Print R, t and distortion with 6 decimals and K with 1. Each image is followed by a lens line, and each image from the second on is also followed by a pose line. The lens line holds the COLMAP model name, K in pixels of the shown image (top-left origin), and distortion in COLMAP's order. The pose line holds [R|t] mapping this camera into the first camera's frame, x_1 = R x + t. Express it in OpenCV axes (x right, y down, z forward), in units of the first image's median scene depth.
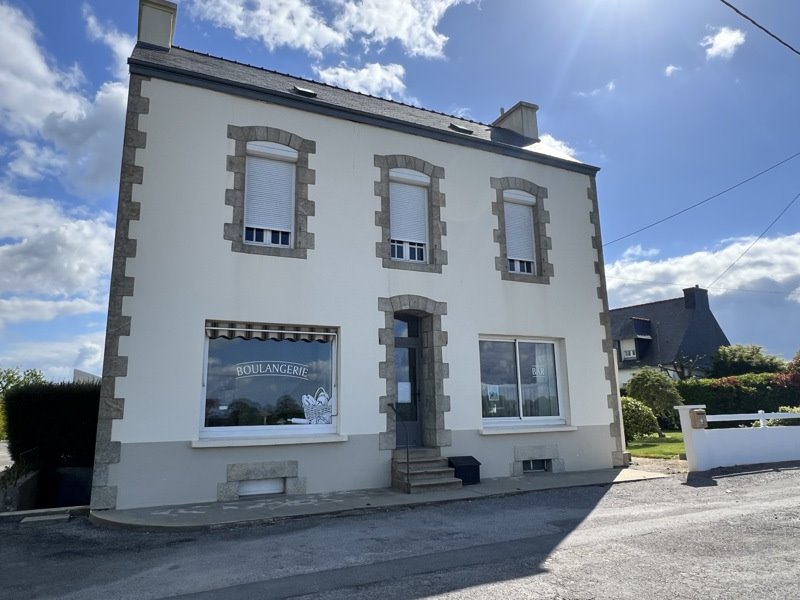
lens RADIAL K [[534.3, 0, 400.0], [0, 534.3, 300.0], [0, 0, 1]] dist [0.004732, 0.002042]
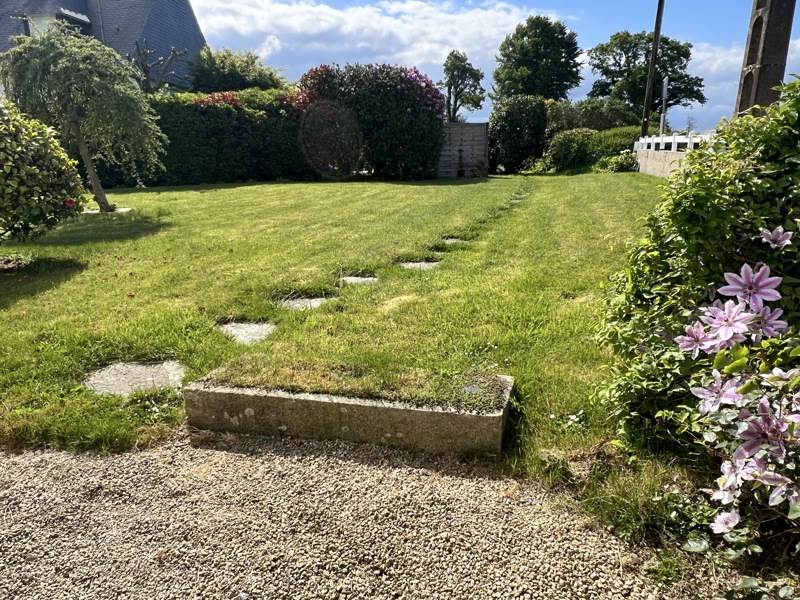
lens RADIAL K [[534.3, 0, 400.0], [0, 534.3, 300.0], [0, 0, 1]] dist [0.004732, 0.002042]
pose [[0.609747, -0.211807, 0.763771, 0.233083], [-0.154031, 0.913594, 0.376325, 0.101821], [-0.777485, -0.347108, 0.524437, 0.459818]]
